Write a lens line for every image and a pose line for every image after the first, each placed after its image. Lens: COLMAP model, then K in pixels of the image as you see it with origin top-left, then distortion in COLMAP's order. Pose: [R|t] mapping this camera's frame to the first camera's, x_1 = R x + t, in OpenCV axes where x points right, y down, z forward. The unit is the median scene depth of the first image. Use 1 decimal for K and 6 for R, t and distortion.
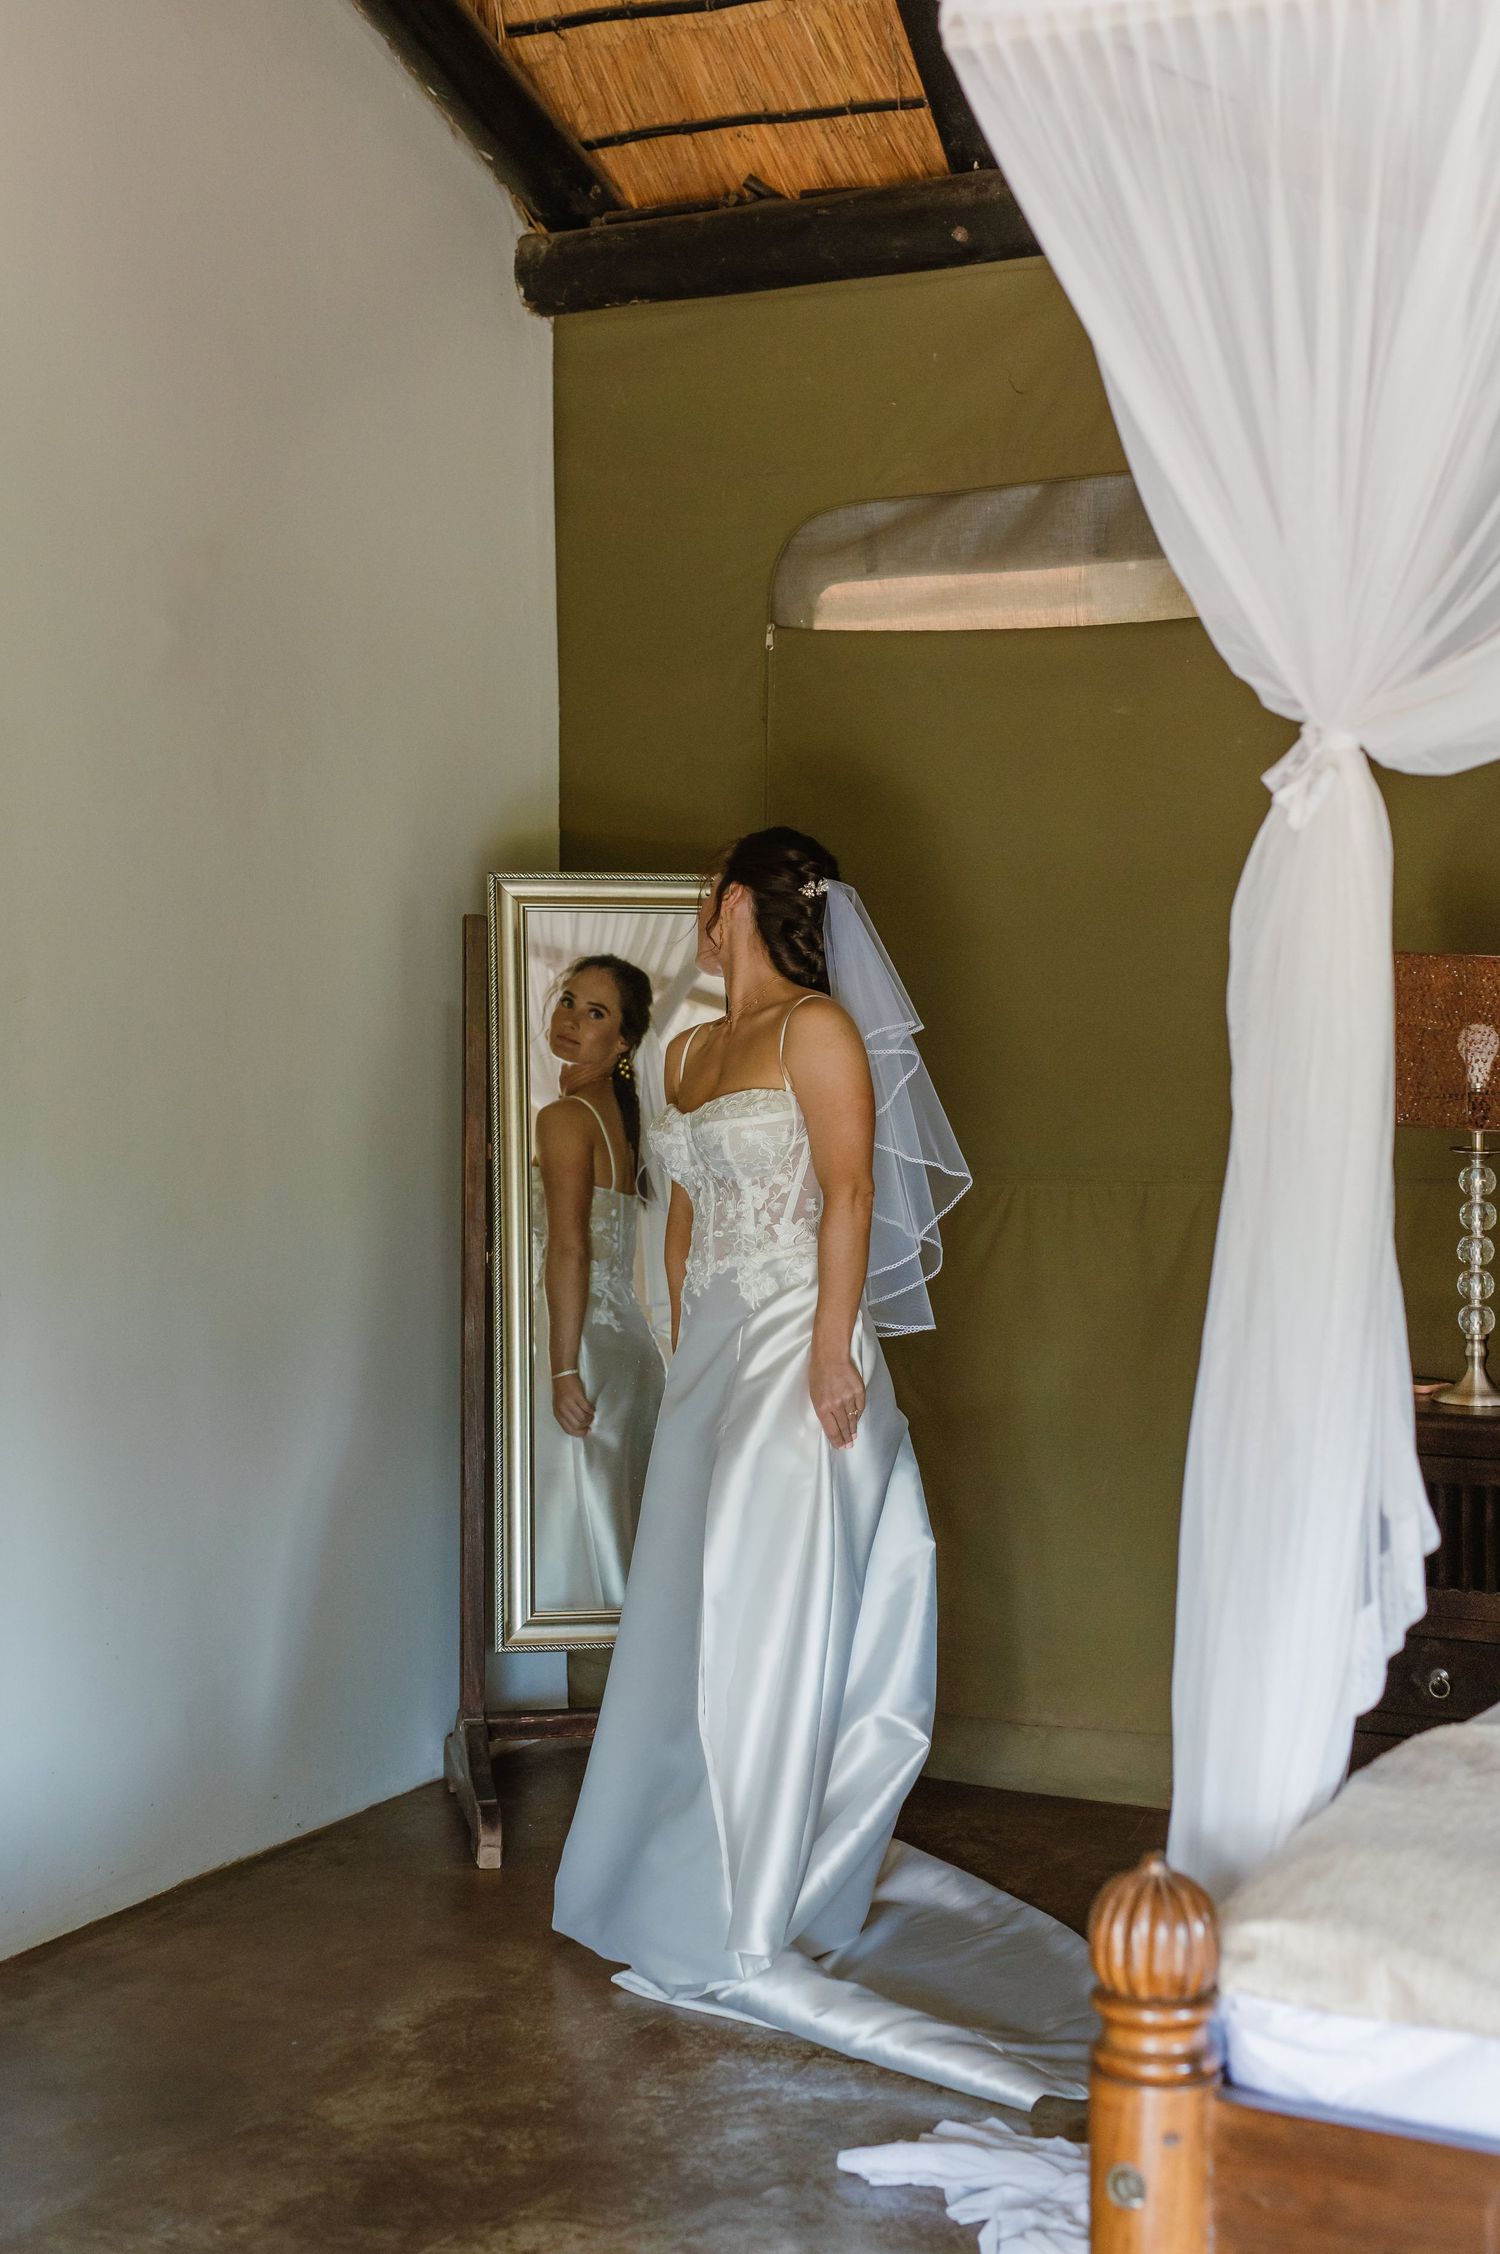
lens RADIAL K [[3283.7, 0, 753.0], [0, 3283.7, 1069.4], [0, 0, 1]] dist [0.129244, 0.008516]
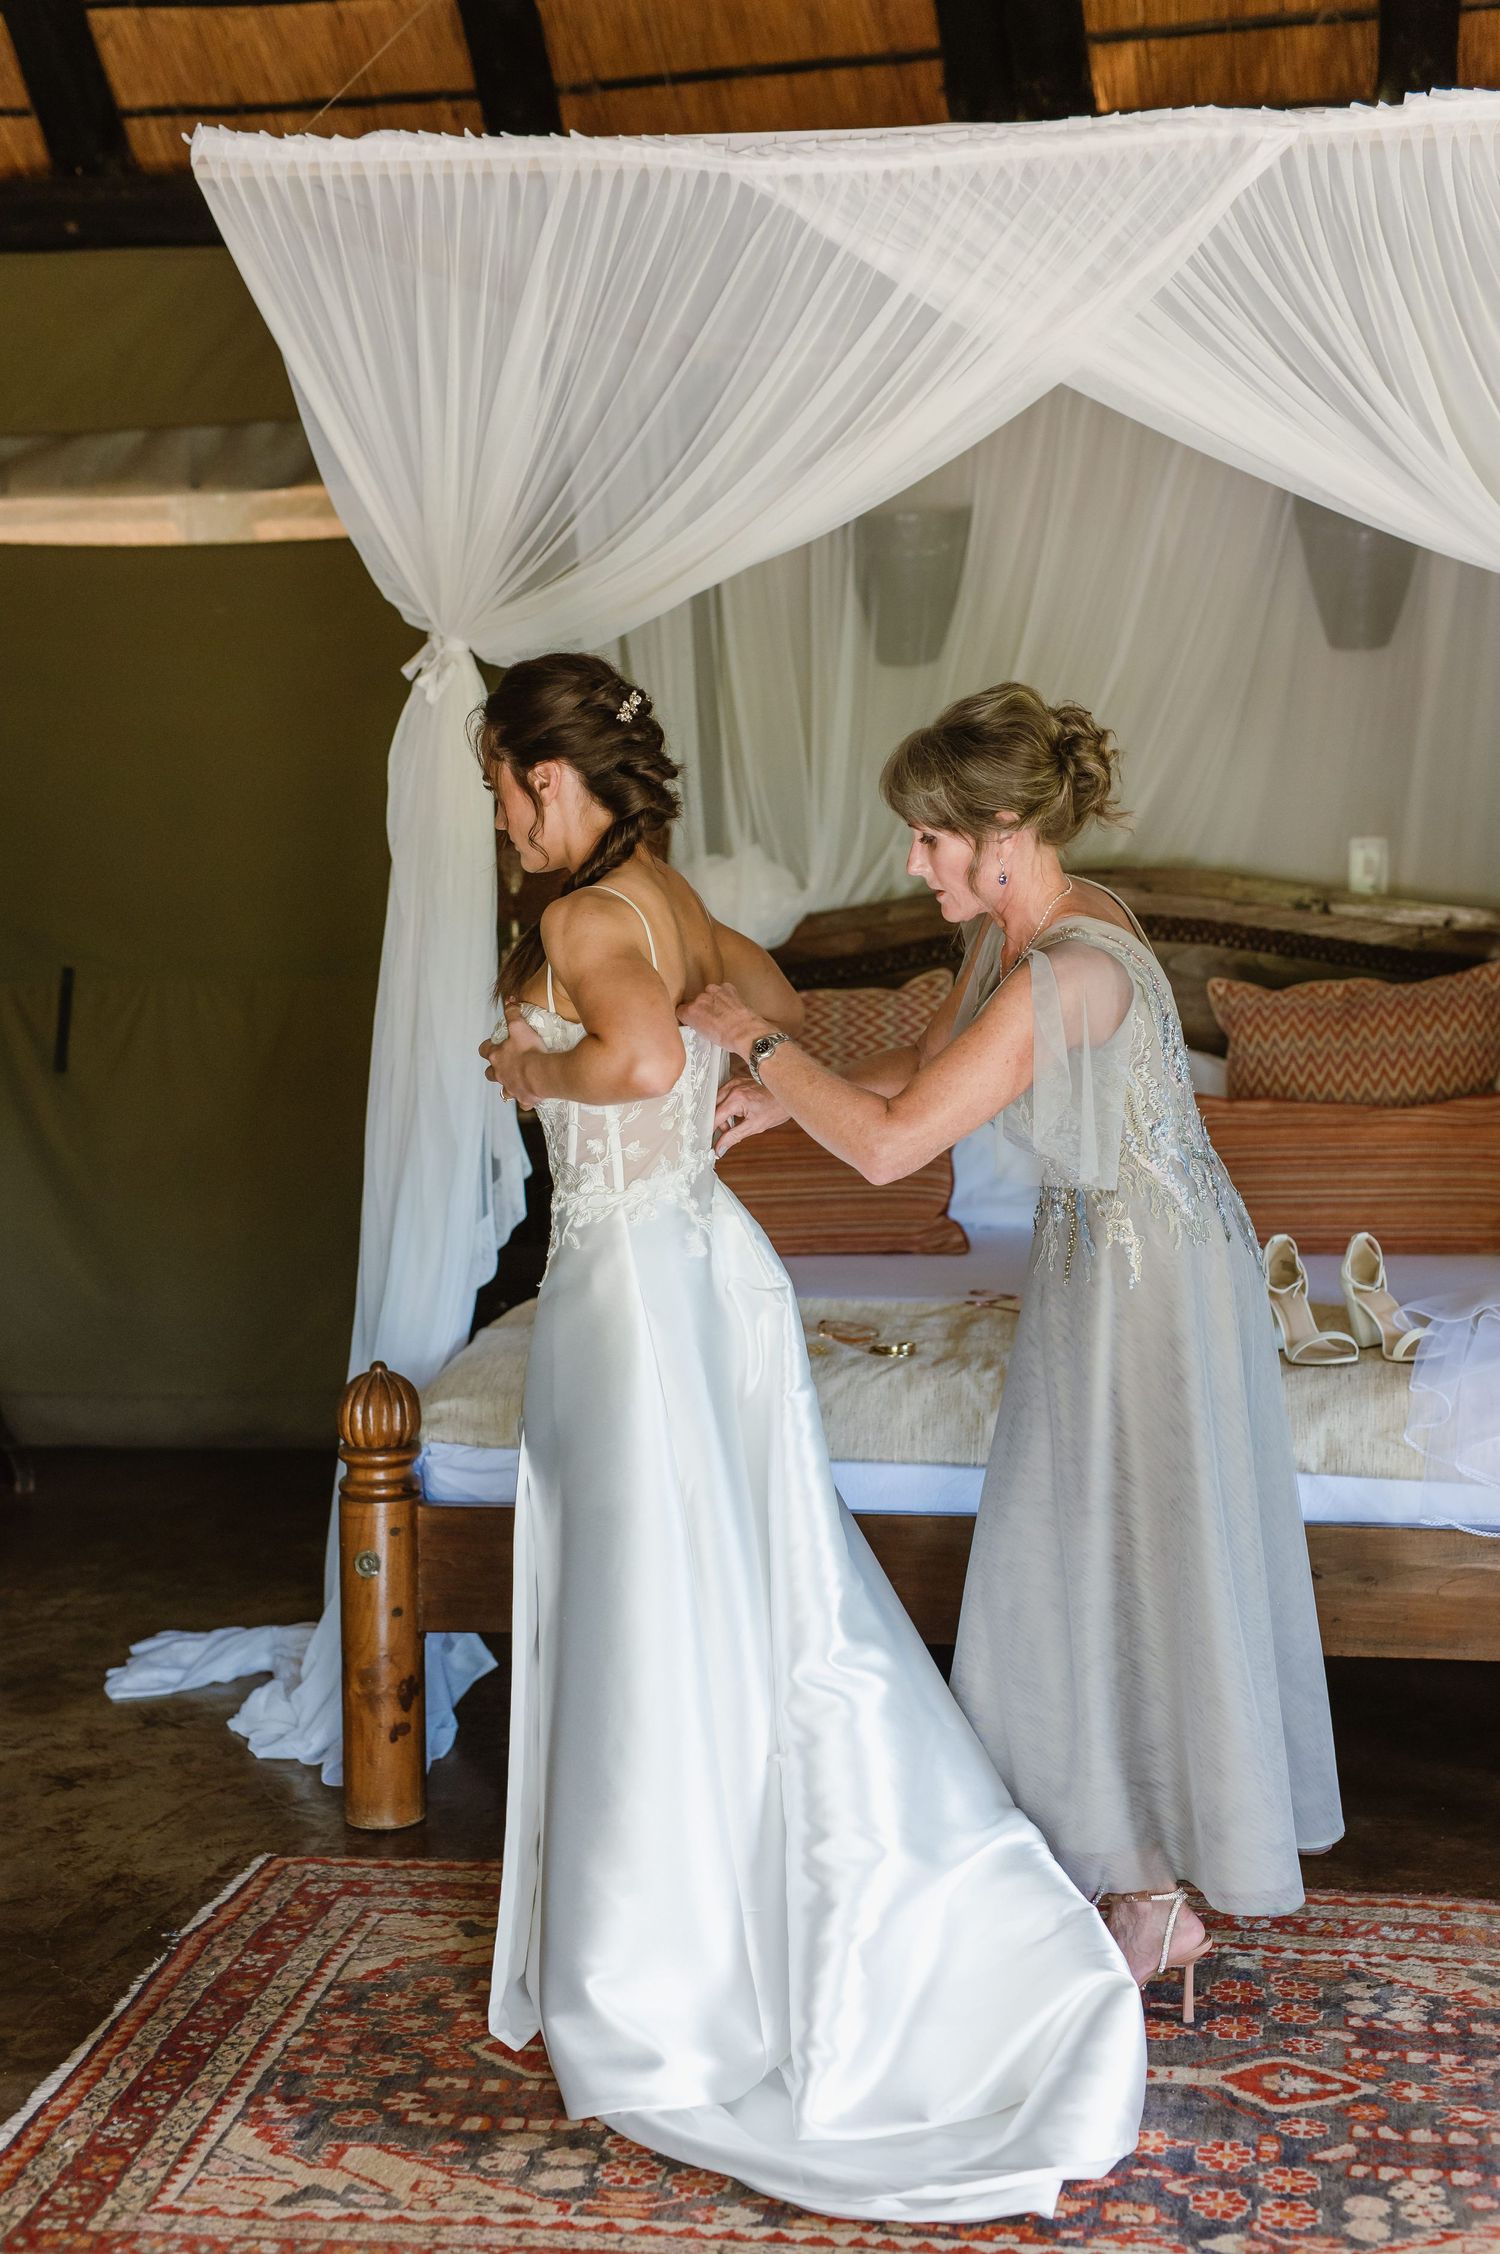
lens RADIAL K [[3171.8, 0, 748.7], [0, 3171.8, 1141.4], [0, 0, 1]] dist [0.128955, 0.009797]
pose [[0.944726, -0.047577, 0.324392, -0.195670], [0.026870, 0.997322, 0.068019, 0.034594], [-0.326759, -0.055543, 0.943474, -0.472423]]
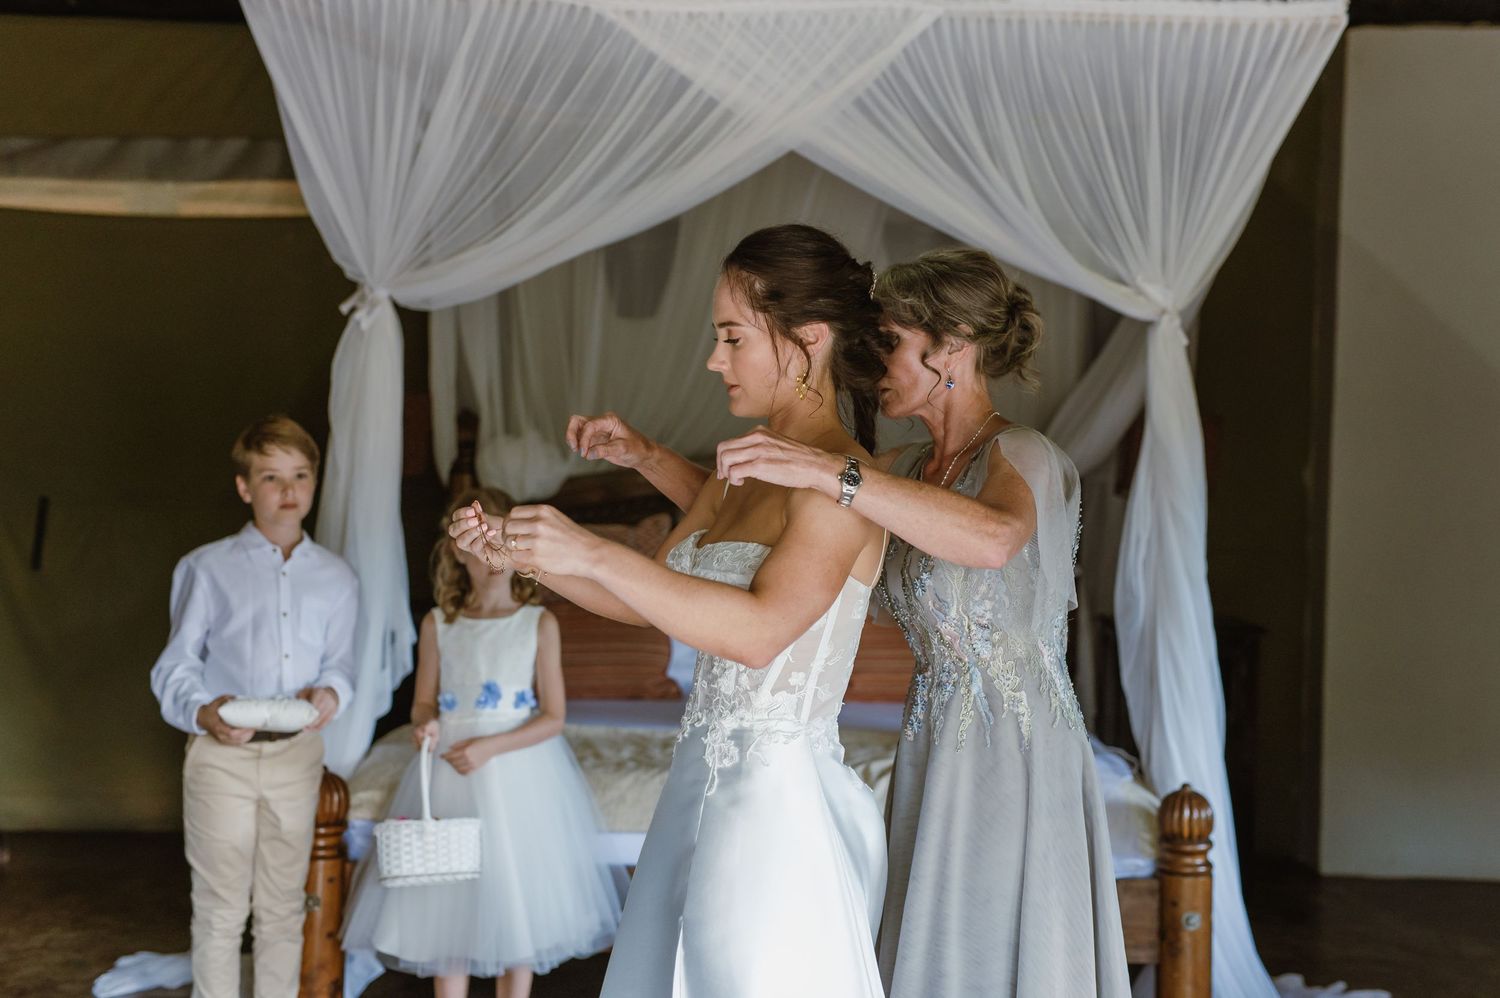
lens RADIAL K [[2110.8, 0, 757.9], [0, 2110.8, 501.6], [0, 0, 1]] dist [0.128955, 0.009797]
pose [[0.877294, -0.000186, 0.479953, -0.329281], [-0.003649, 0.999968, 0.007057, 0.037974], [-0.479939, -0.007943, 0.877266, -0.467073]]
